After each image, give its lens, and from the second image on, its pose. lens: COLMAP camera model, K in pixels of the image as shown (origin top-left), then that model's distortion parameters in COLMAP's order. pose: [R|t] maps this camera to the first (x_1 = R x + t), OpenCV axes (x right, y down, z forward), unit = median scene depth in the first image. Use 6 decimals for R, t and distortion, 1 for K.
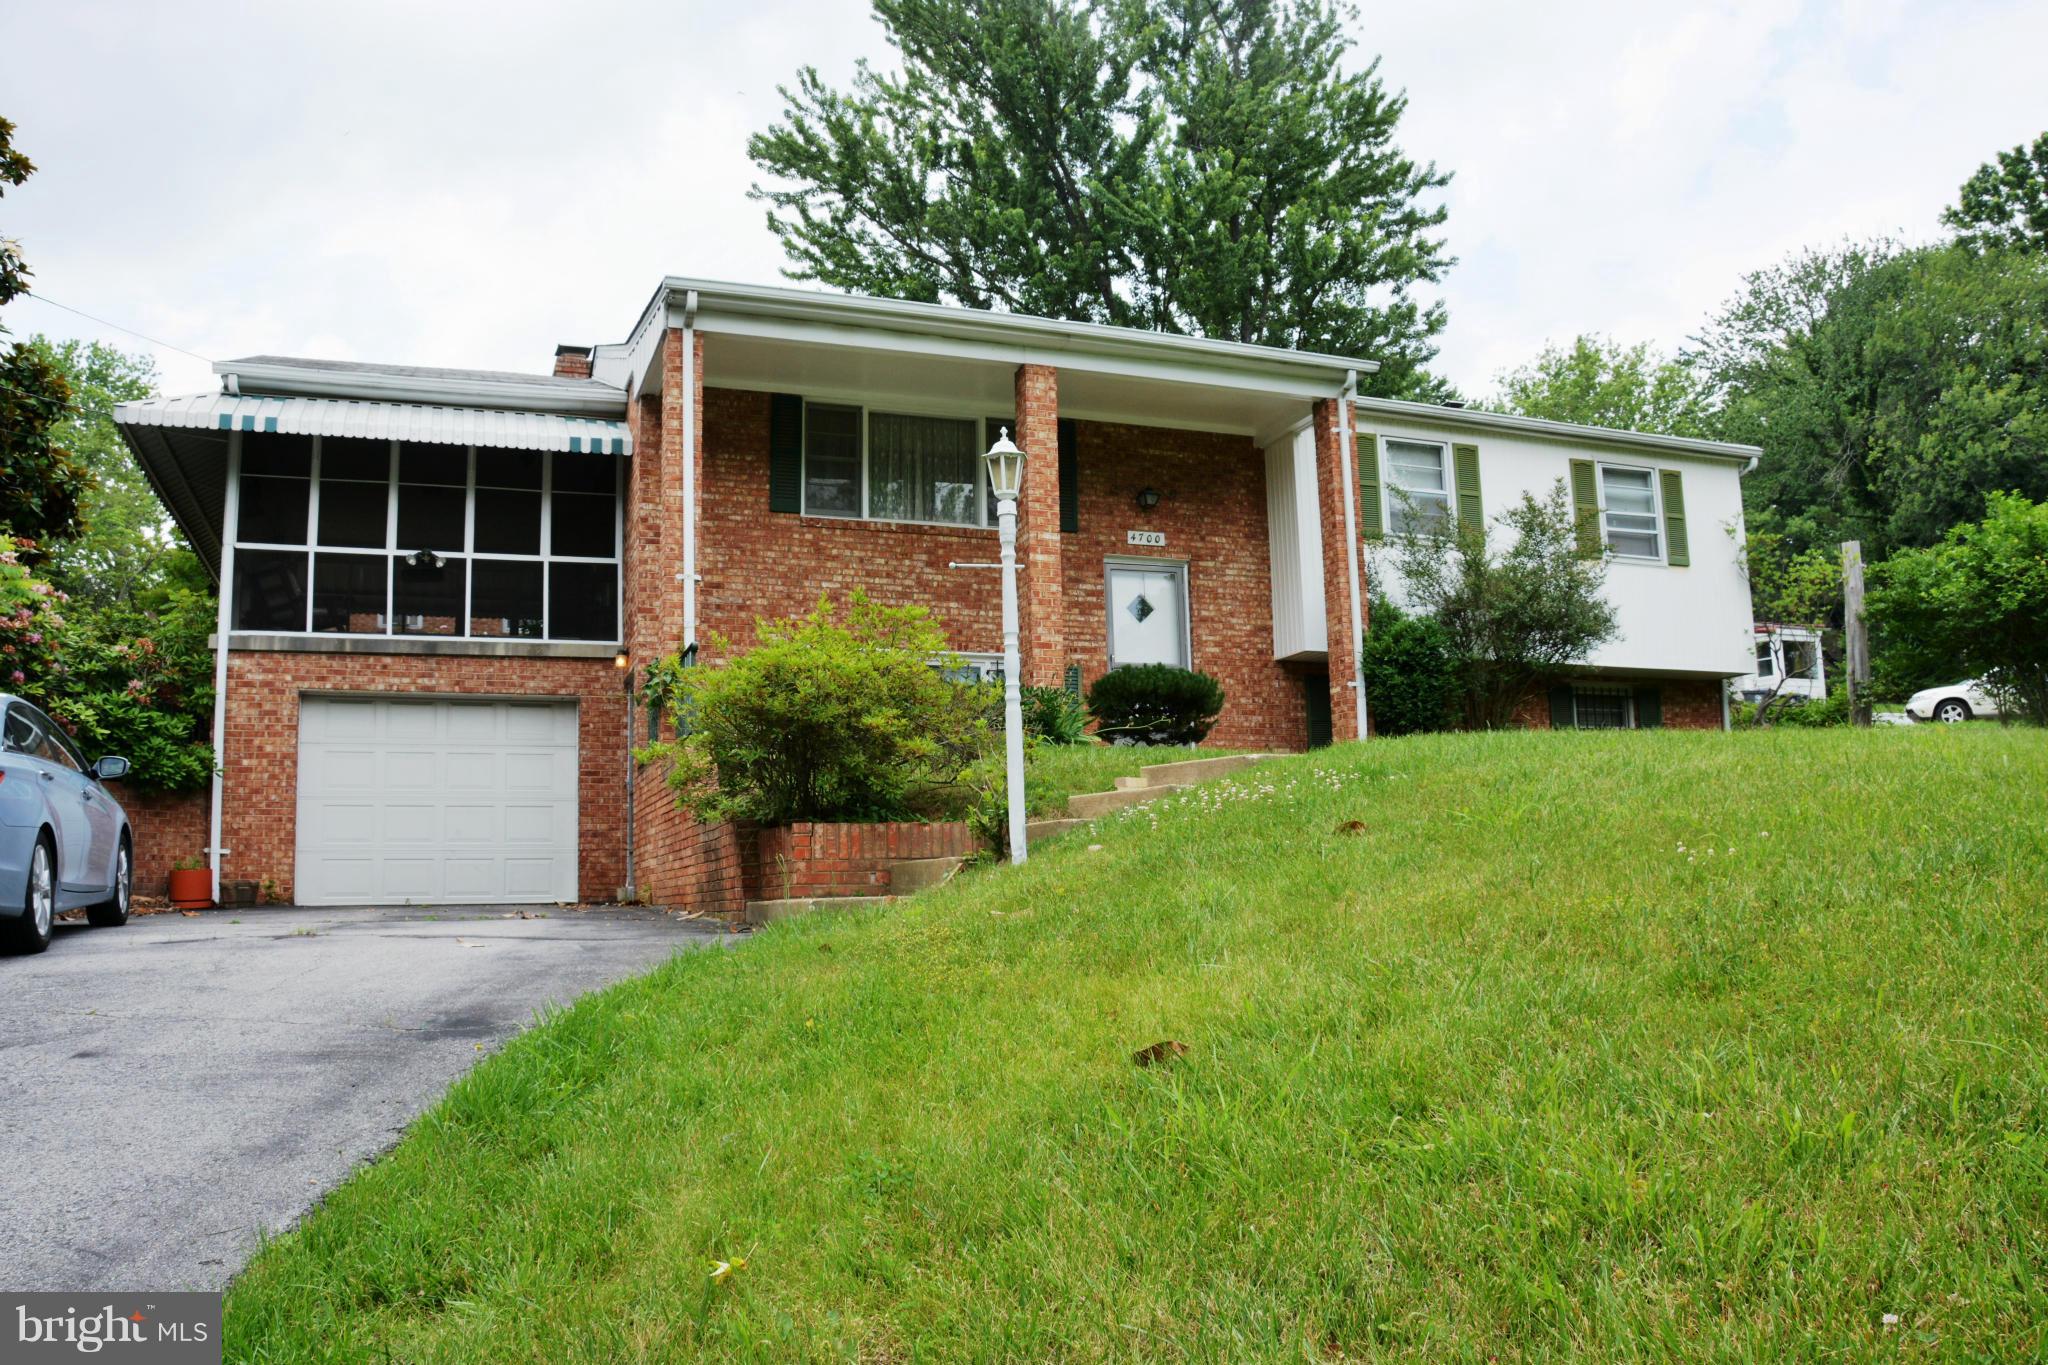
lens RADIAL K [[1577.8, 0, 1023.3], [0, 1577.8, 717.9], [0, 0, 1]] dist [-0.097804, 0.005053]
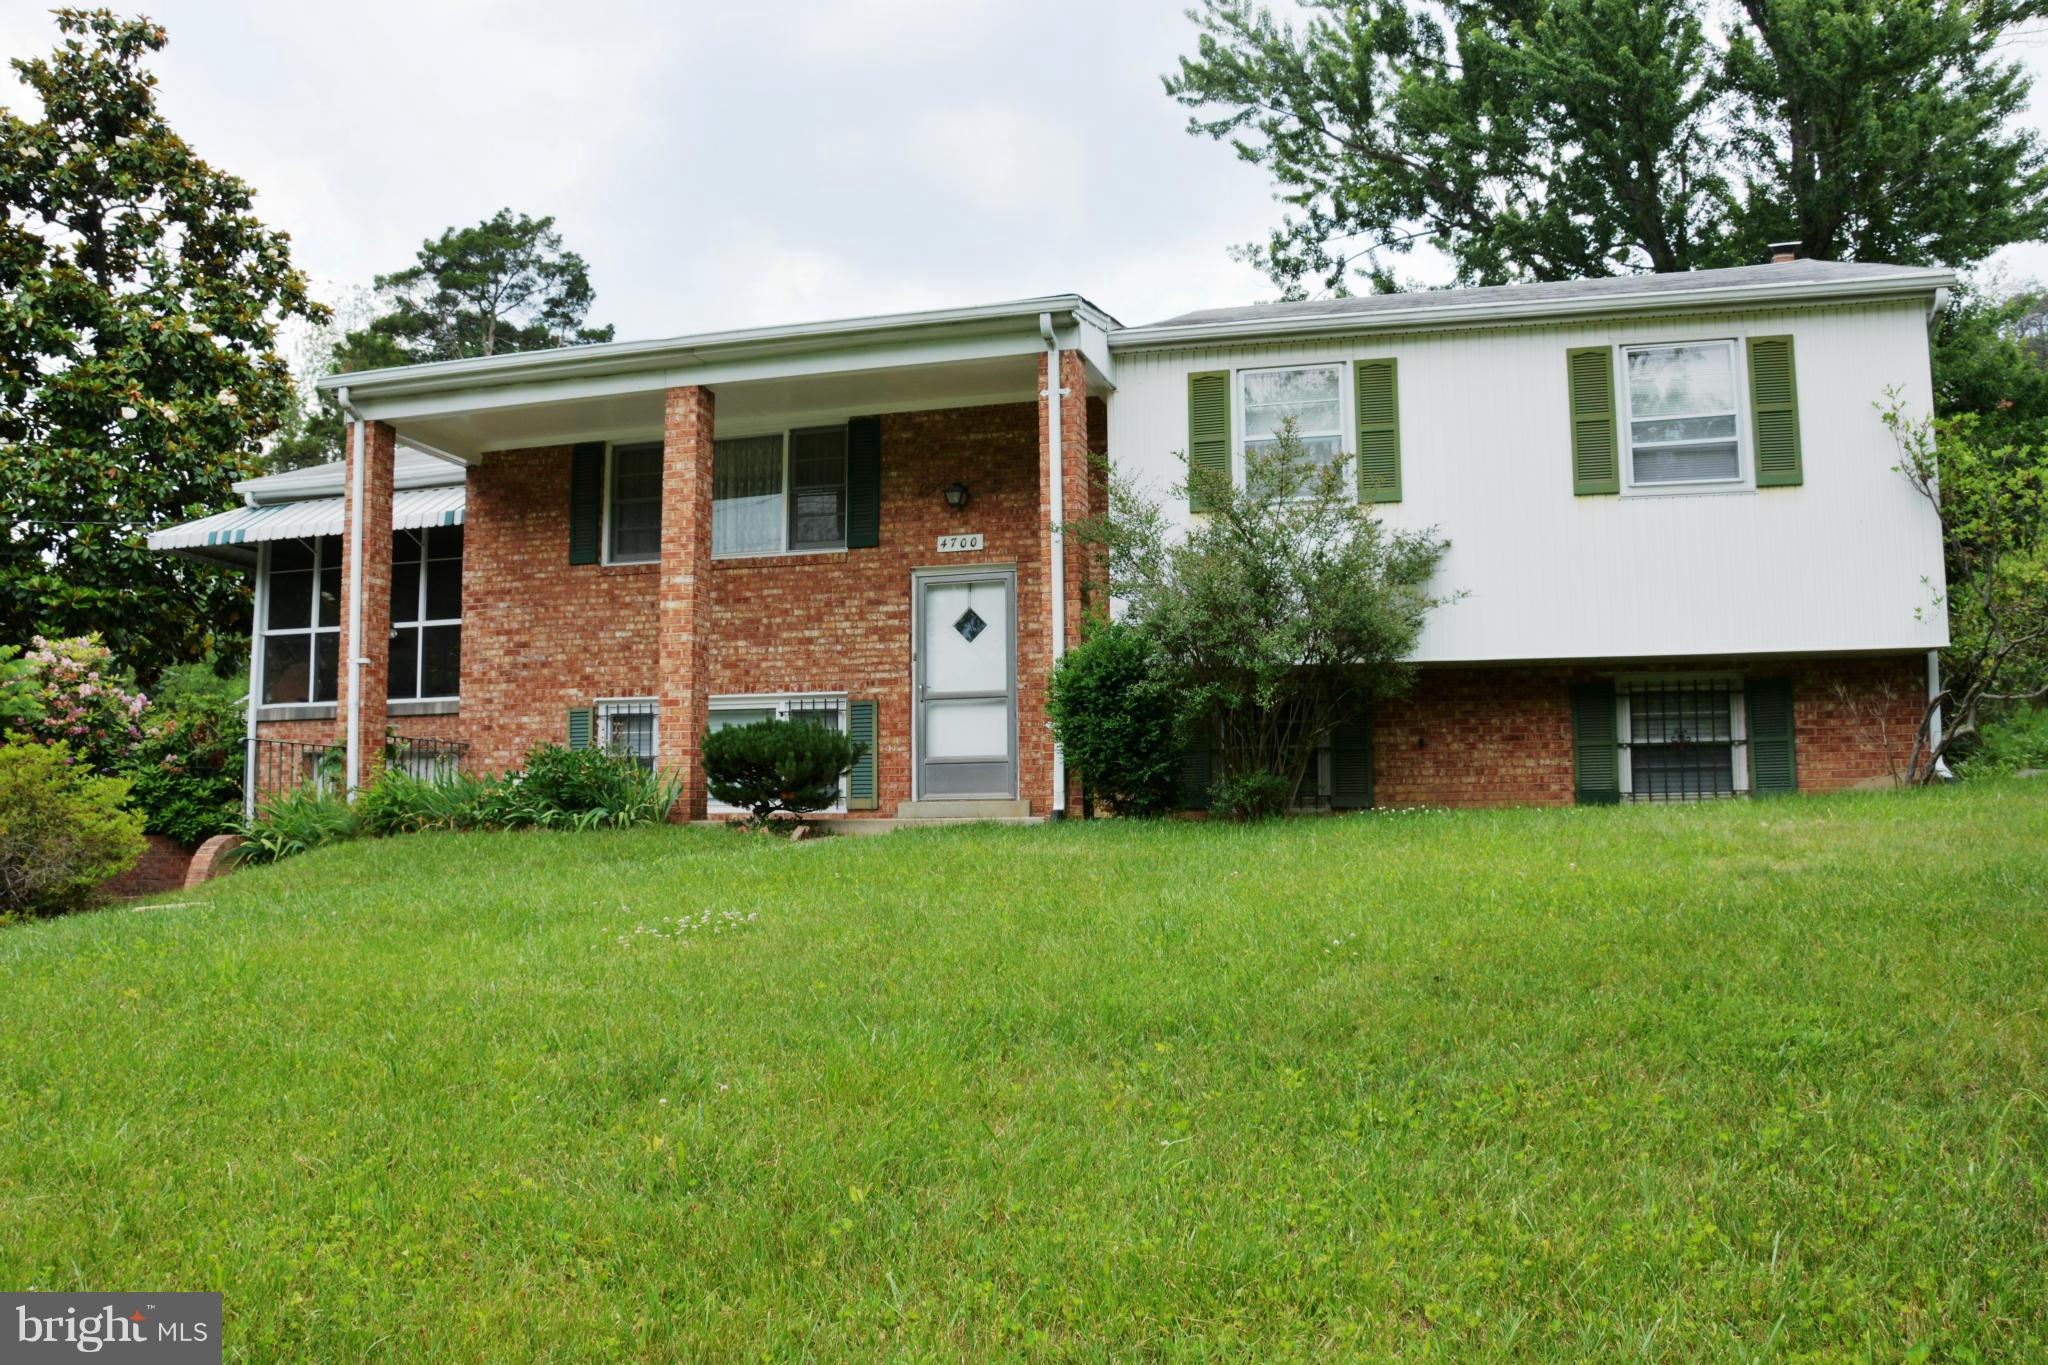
lens RADIAL K [[1577.8, 0, 1023.3], [0, 1577.8, 717.9], [0, 0, 1]] dist [-0.097804, 0.005053]
pose [[0.799568, -0.023780, -0.600105, 0.657660], [0.058915, 0.997502, 0.038970, -0.055629], [0.597679, -0.066515, 0.798971, 0.367081]]
